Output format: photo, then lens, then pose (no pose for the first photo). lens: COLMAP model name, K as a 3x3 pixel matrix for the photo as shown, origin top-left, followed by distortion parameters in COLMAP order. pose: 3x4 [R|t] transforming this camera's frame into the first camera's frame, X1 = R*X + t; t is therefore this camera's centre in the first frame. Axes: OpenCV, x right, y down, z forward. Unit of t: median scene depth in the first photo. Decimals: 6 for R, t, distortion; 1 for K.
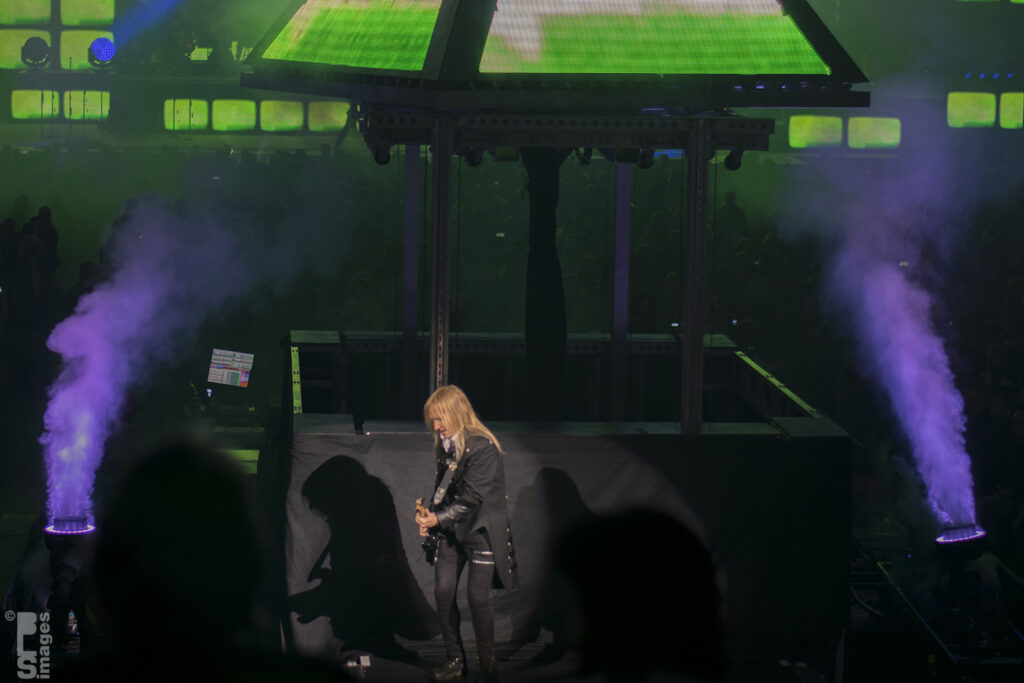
lens RADIAL K [[2230.5, 0, 513.0], [0, 2230.5, 339.1], [0, 0, 1]] dist [-0.070705, 0.000000]
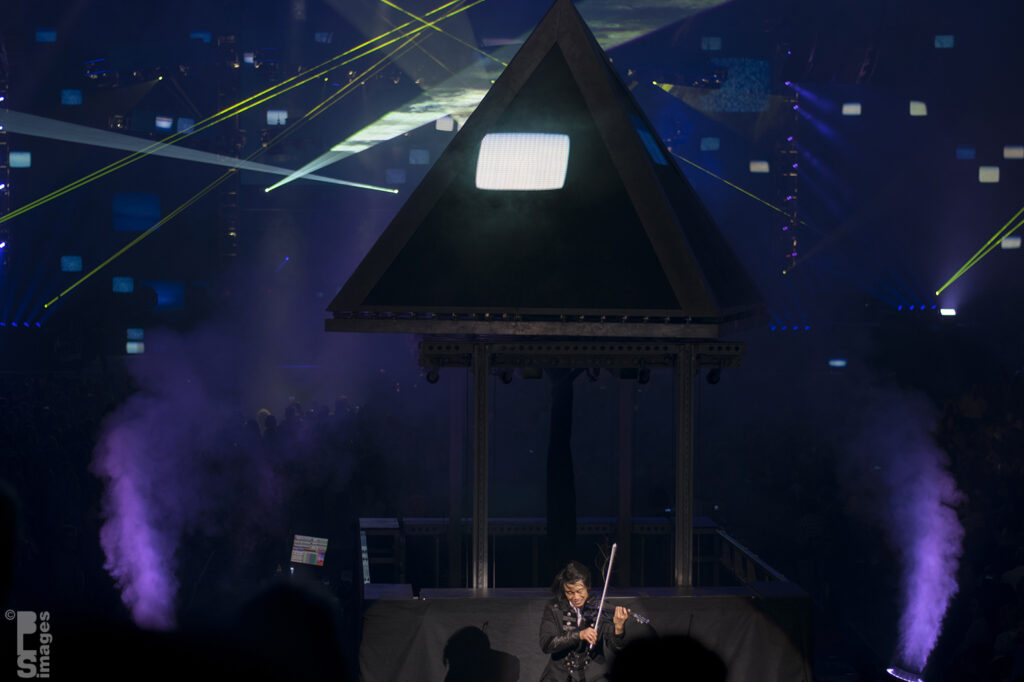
lens RADIAL K [[2230.5, 0, 512.0], [0, 2230.5, 340.1], [0, 0, 1]] dist [-0.070705, 0.000000]
pose [[0.999819, -0.014156, -0.012730, 0.001984], [0.012884, 0.995398, -0.094955, 0.016268], [0.014015, 0.094773, 0.995400, -0.236992]]
